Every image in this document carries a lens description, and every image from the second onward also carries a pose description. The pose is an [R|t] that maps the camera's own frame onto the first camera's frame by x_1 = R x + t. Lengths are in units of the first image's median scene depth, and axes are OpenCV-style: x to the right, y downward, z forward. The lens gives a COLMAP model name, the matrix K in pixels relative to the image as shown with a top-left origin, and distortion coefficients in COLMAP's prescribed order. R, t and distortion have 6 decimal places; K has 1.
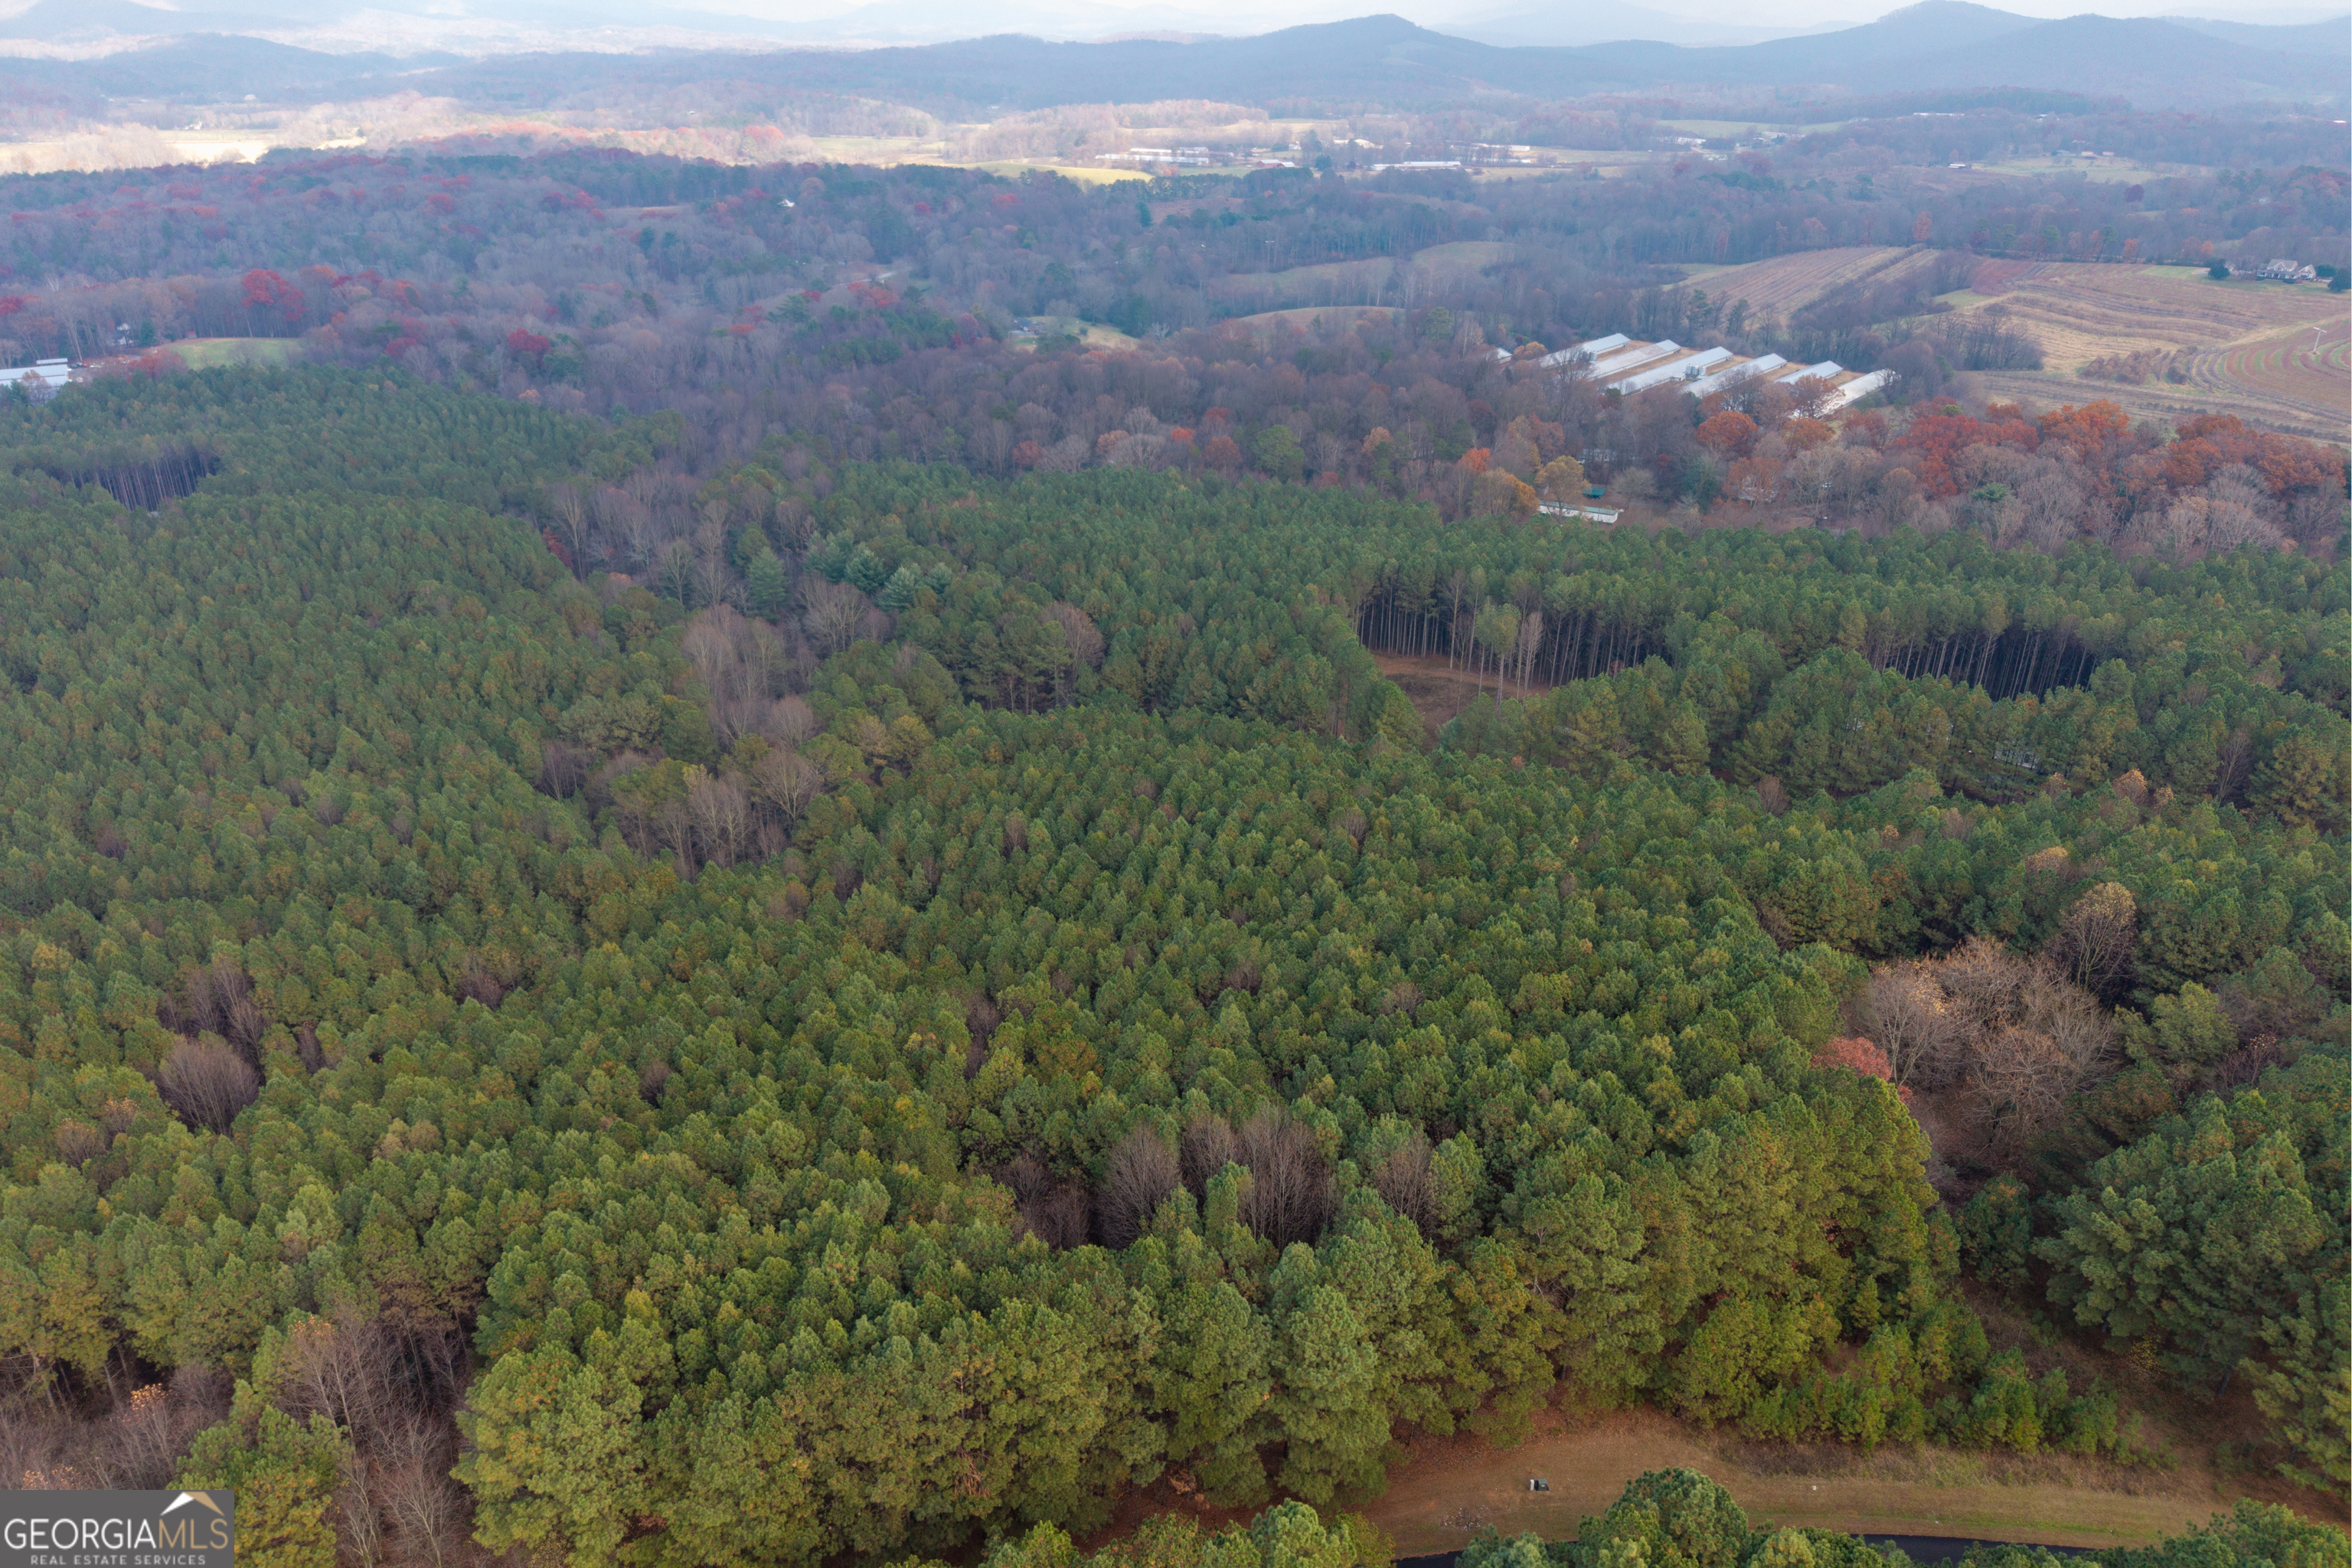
lens RADIAL K [[1569.3, 0, 1178.2], [0, 1569.3, 750.3], [0, 0, 1]] dist [0.023204, -0.024026]
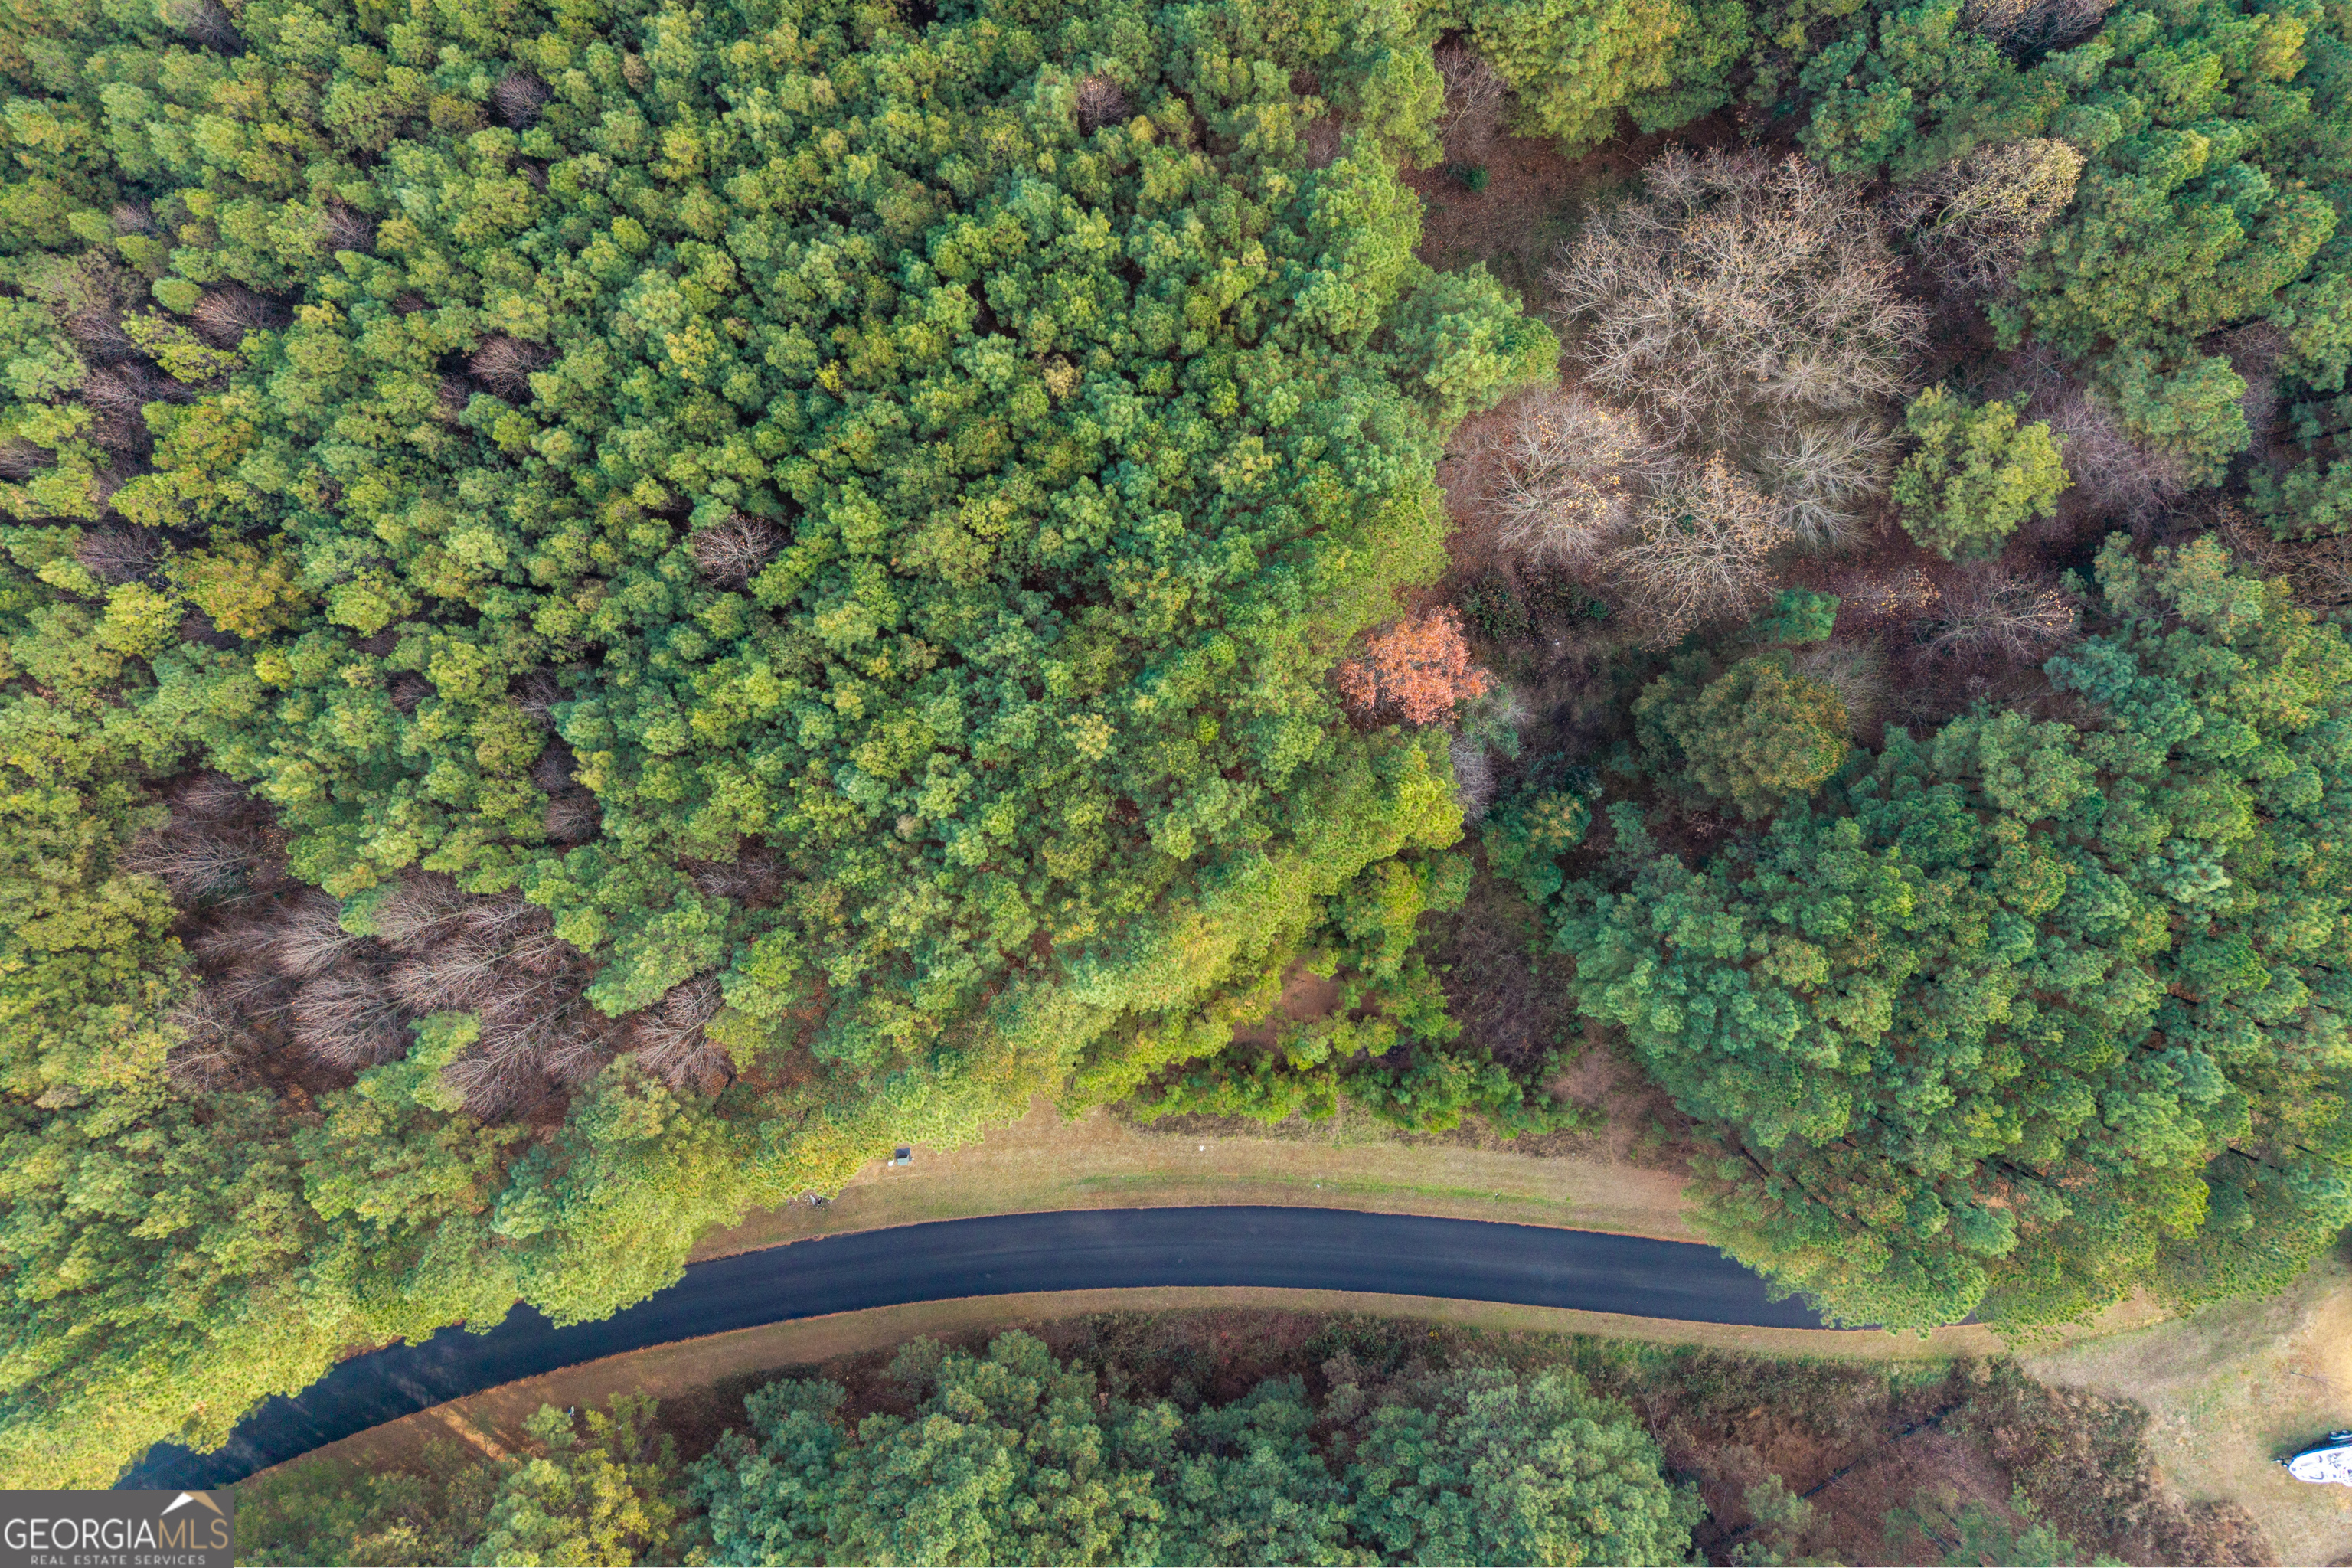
lens RADIAL K [[1569.3, 0, 1179.5], [0, 1569.3, 676.0], [0, 0, 1]] dist [0.023204, -0.024026]
pose [[0.999203, -0.037782, 0.012890, 0.194904], [0.003354, 0.401188, 0.915990, -0.240466], [-0.039779, -0.915216, 0.400995, 0.444511]]
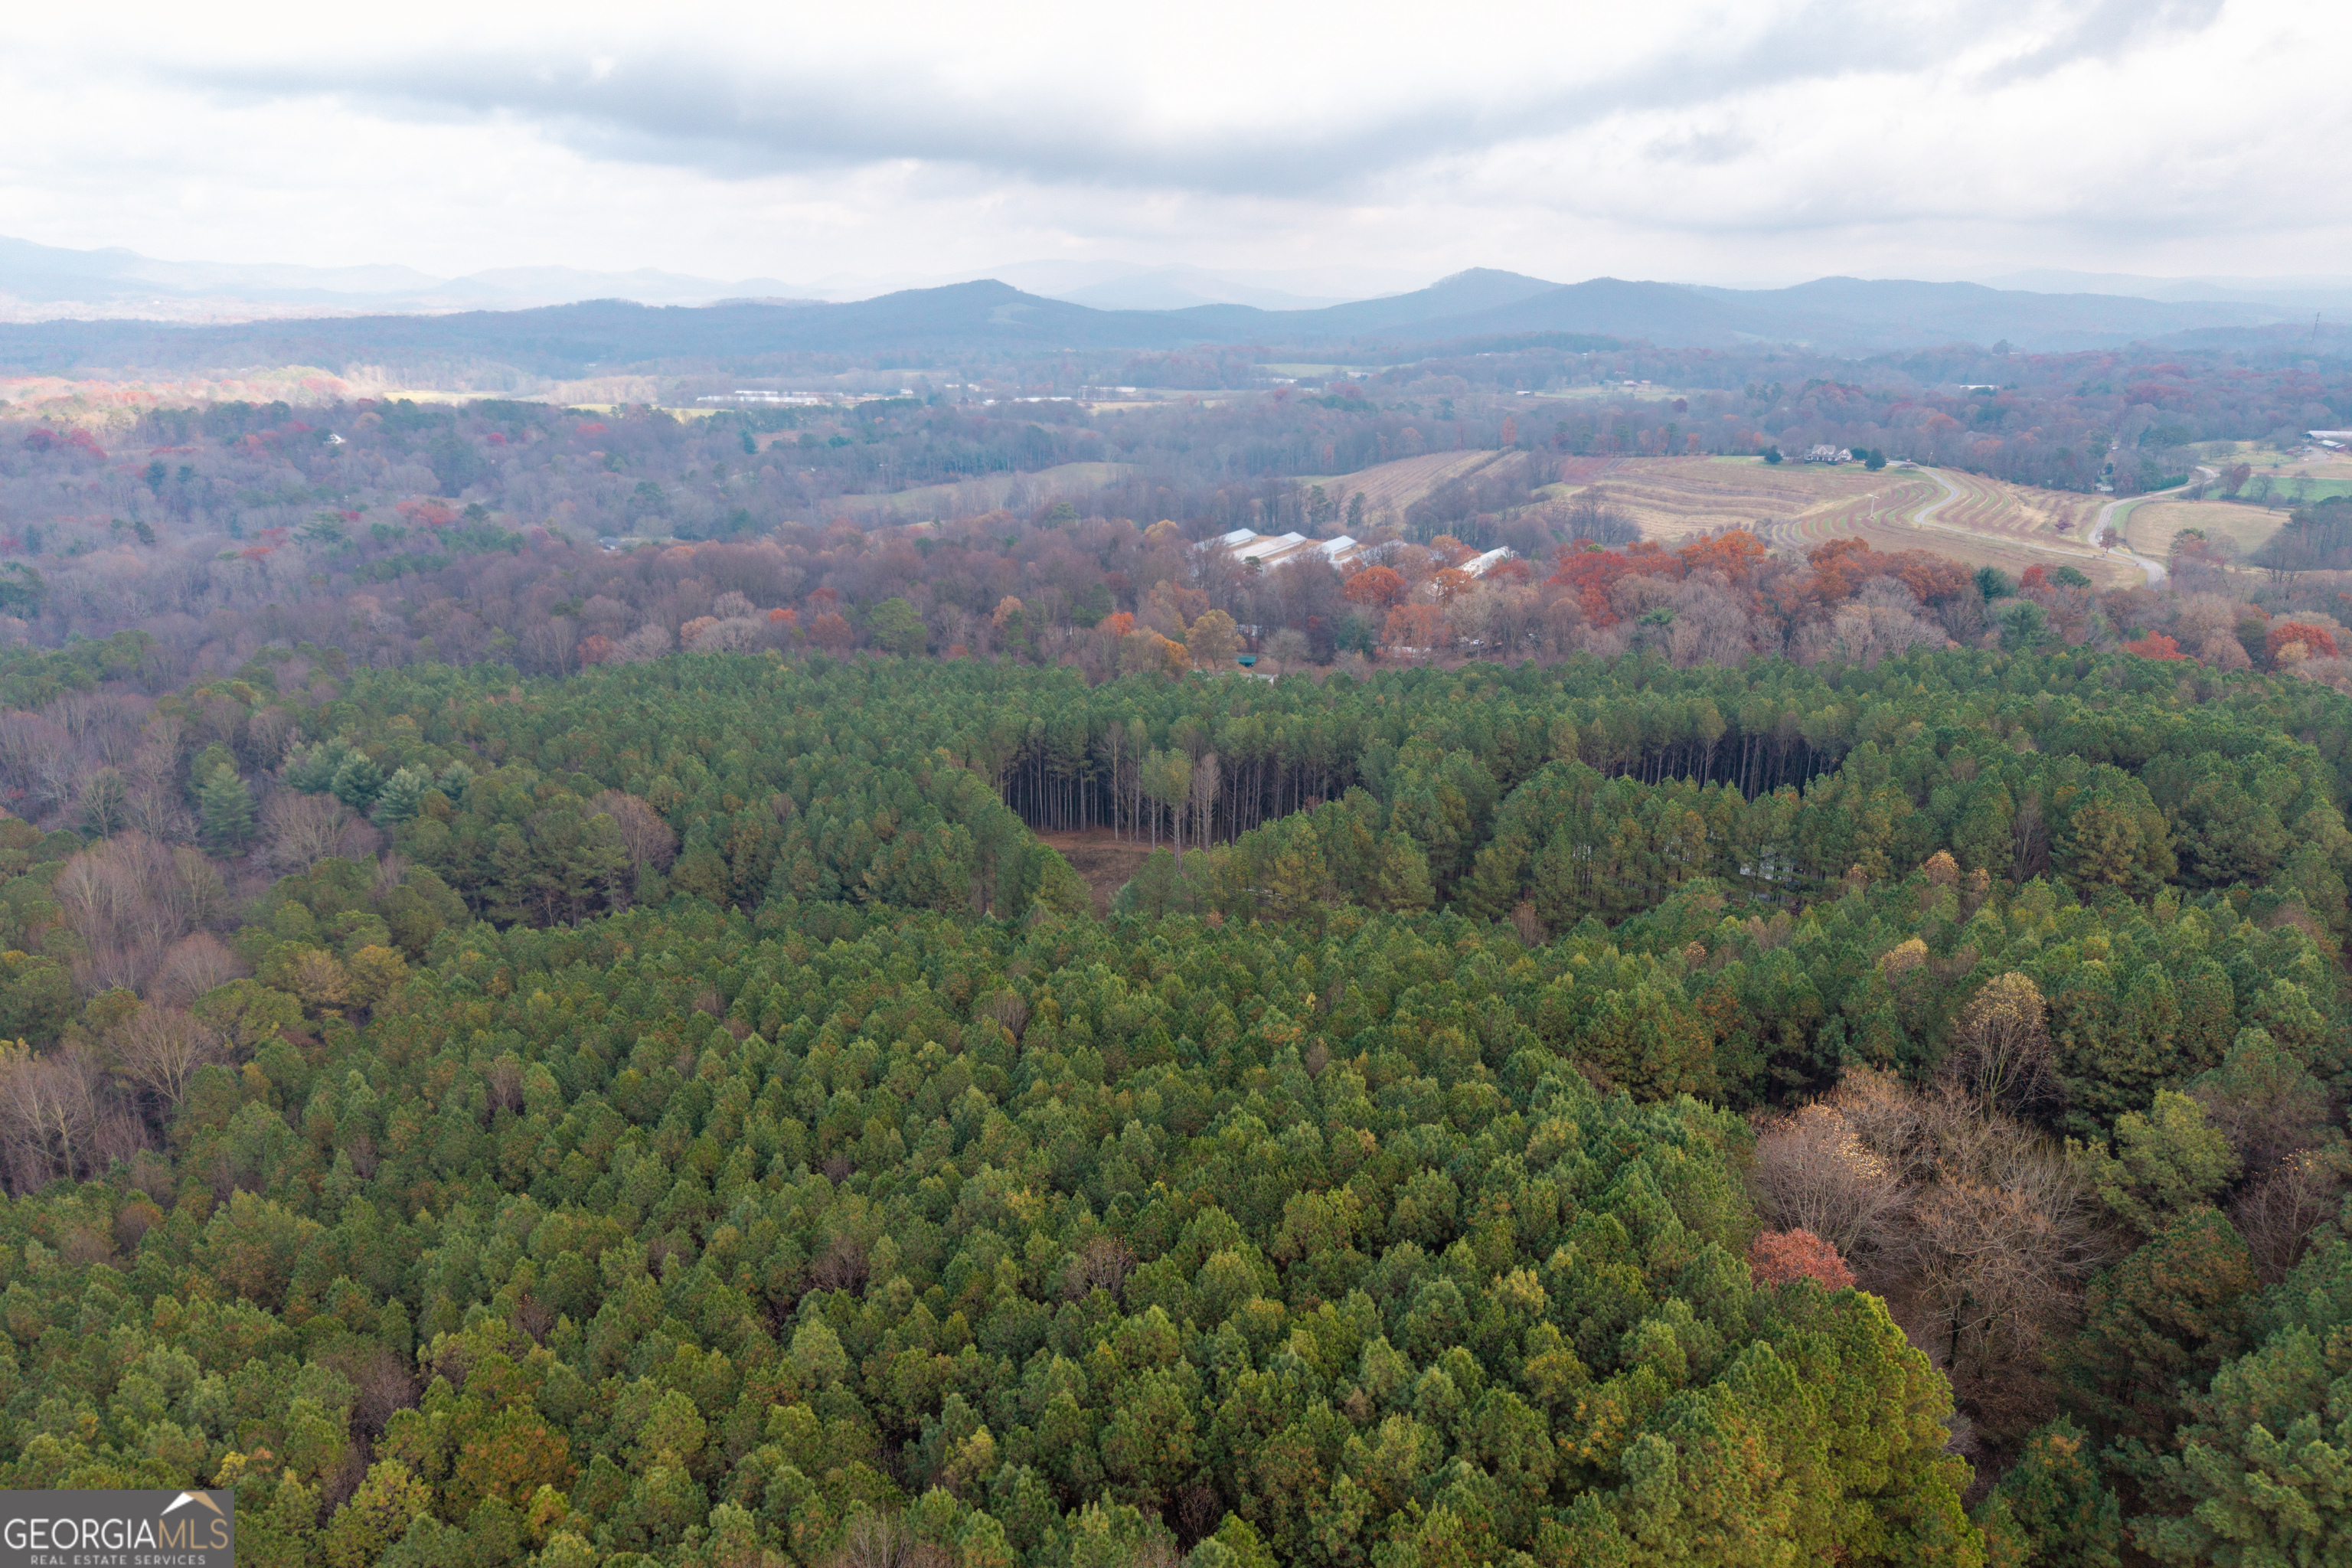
lens RADIAL K [[1569.3, 0, 1180.6], [0, 1569.3, 786.3], [0, 0, 1]] dist [0.023204, -0.024026]
pose [[0.972623, -0.071319, 0.221176, 0.033604], [0.099977, 0.987580, -0.121200, 0.033433], [-0.209785, 0.139994, 0.967673, 0.242102]]
